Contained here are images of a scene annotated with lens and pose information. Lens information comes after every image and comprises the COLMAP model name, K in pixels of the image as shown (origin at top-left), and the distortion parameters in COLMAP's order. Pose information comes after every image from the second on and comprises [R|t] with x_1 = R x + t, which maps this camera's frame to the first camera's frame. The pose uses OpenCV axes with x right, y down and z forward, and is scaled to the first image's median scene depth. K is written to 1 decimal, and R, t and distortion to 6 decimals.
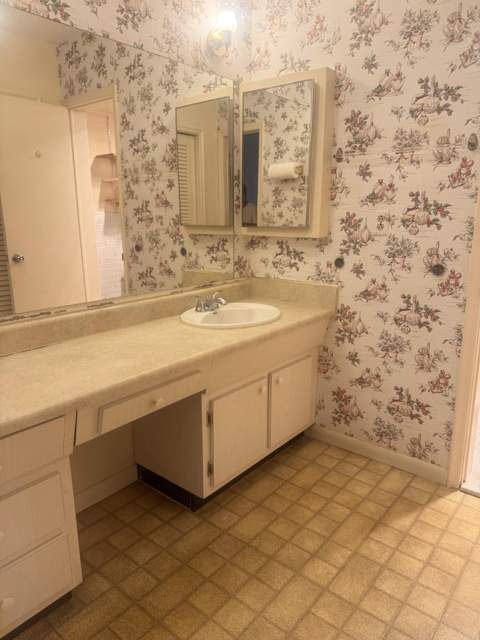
lens RADIAL K [[449.5, 0, 235.9], [0, 449.5, 322.9], [0, 0, 1]] dist [0.076691, -0.107337]
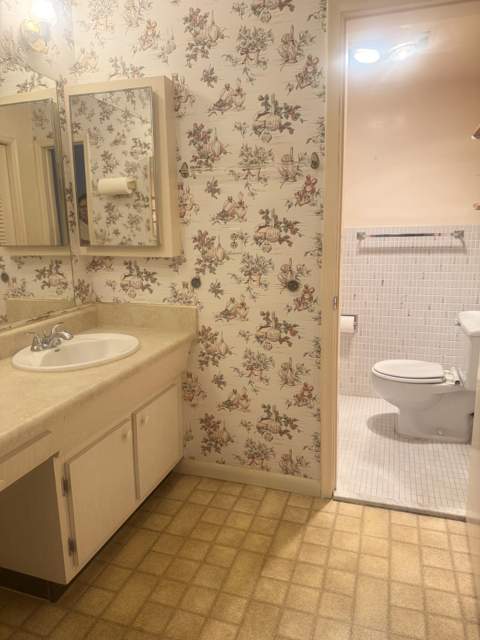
lens RADIAL K [[446.7, 0, 240.0], [0, 446.7, 320.0], [0, 0, 1]] dist [0.130632, -0.227342]
pose [[0.929824, -0.082871, 0.358553, -0.029617], [0.097785, 0.994927, -0.023628, -0.025549], [-0.354776, 0.057031, 0.933210, 0.100457]]
